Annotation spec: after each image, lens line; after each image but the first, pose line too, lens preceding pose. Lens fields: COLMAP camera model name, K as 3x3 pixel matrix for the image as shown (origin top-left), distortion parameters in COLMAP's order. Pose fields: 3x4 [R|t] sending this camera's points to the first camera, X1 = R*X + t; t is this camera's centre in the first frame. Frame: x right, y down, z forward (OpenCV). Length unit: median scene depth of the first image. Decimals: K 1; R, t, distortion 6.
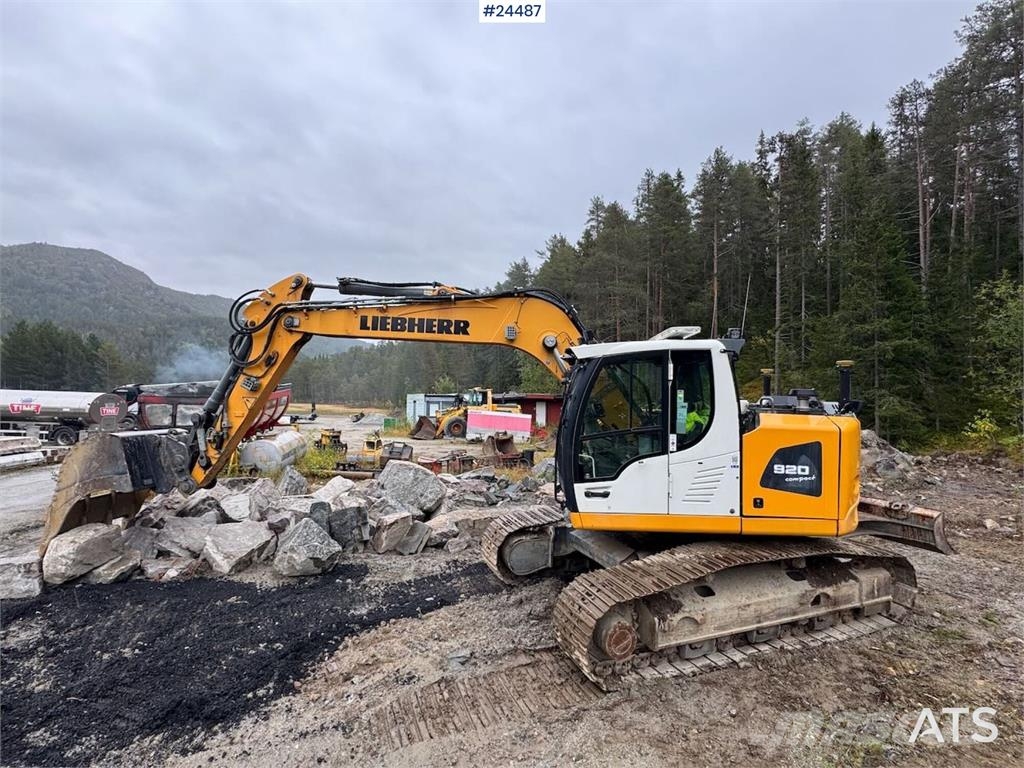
lens RADIAL K [[465.3, 0, 512.0], [0, 465.3, 384.0], [0, 0, 1]] dist [-0.001503, 0.000538]
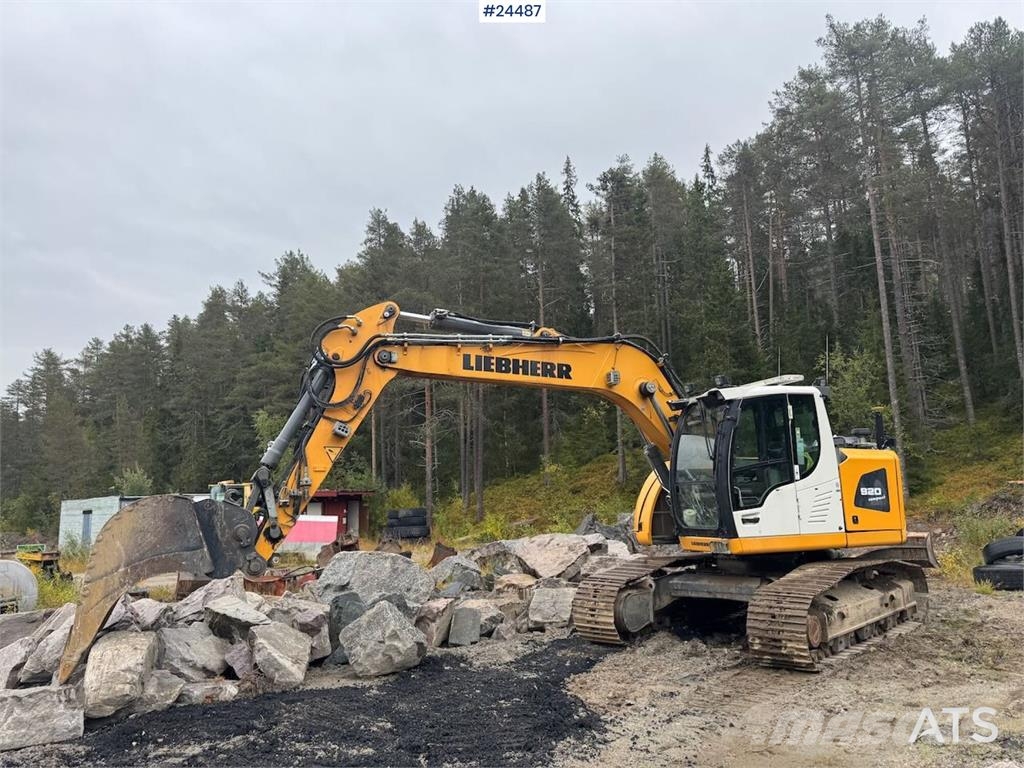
lens RADIAL K [[708.9, 0, 519.8], [0, 708.9, 390.8], [0, 0, 1]] dist [0.103821, -0.144647]
pose [[0.897225, 0.026749, 0.440763, -0.909332], [0.030056, 0.992149, -0.121395, 0.101496], [-0.440550, 0.122167, 0.889377, -0.276587]]
